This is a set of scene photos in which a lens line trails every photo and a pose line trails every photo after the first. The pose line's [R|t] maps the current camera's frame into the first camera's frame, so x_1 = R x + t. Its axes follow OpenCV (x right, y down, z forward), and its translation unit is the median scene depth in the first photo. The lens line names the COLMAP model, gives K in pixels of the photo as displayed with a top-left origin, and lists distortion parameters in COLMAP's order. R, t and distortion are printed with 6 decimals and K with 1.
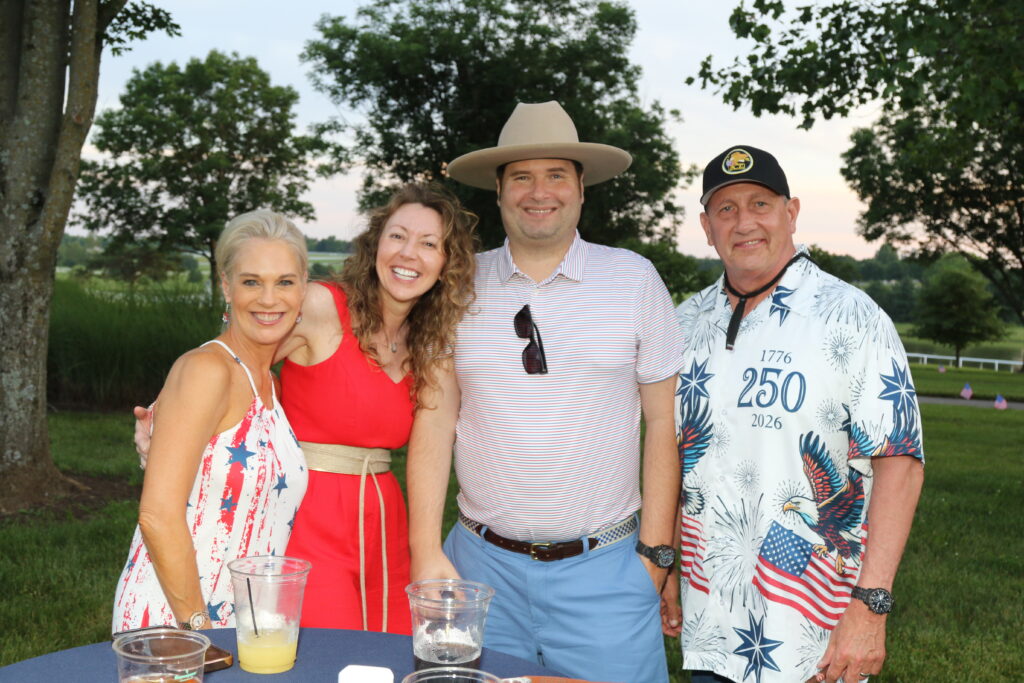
lens RADIAL K [[1178.6, 0, 512.0], [0, 1178.6, 343.3], [0, 0, 1]] dist [-0.096754, 0.000000]
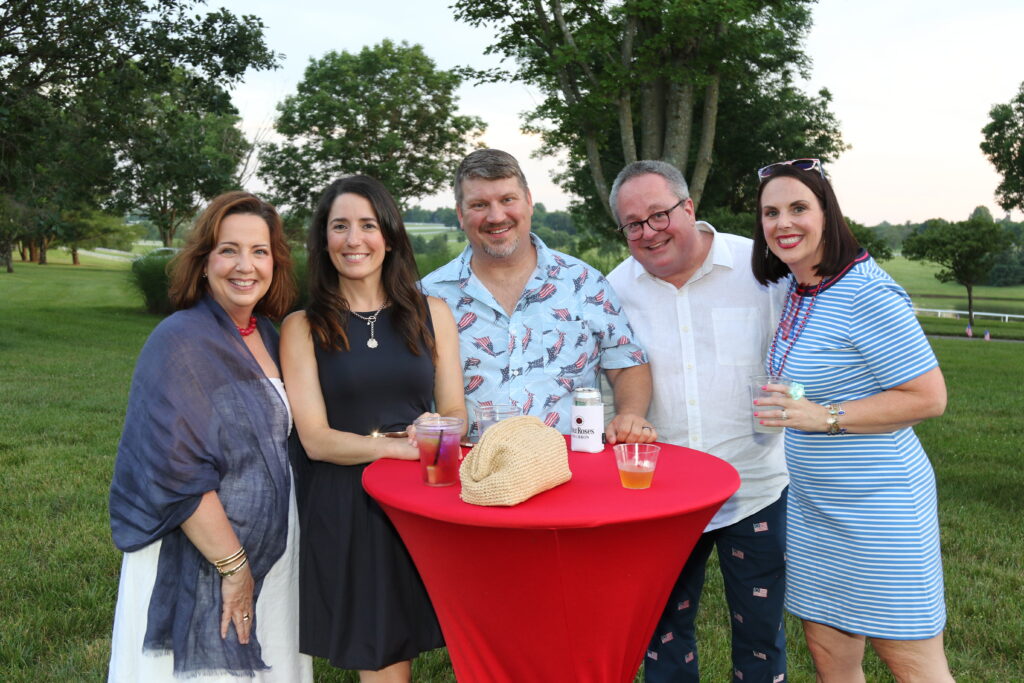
lens RADIAL K [[1178.6, 0, 514.5], [0, 1178.6, 335.9], [0, 0, 1]] dist [-0.096754, 0.000000]
pose [[0.997470, -0.006513, -0.070792, -0.059956], [0.007965, 0.999763, 0.020254, 0.003137], [0.070643, -0.020767, 0.997285, -0.083420]]
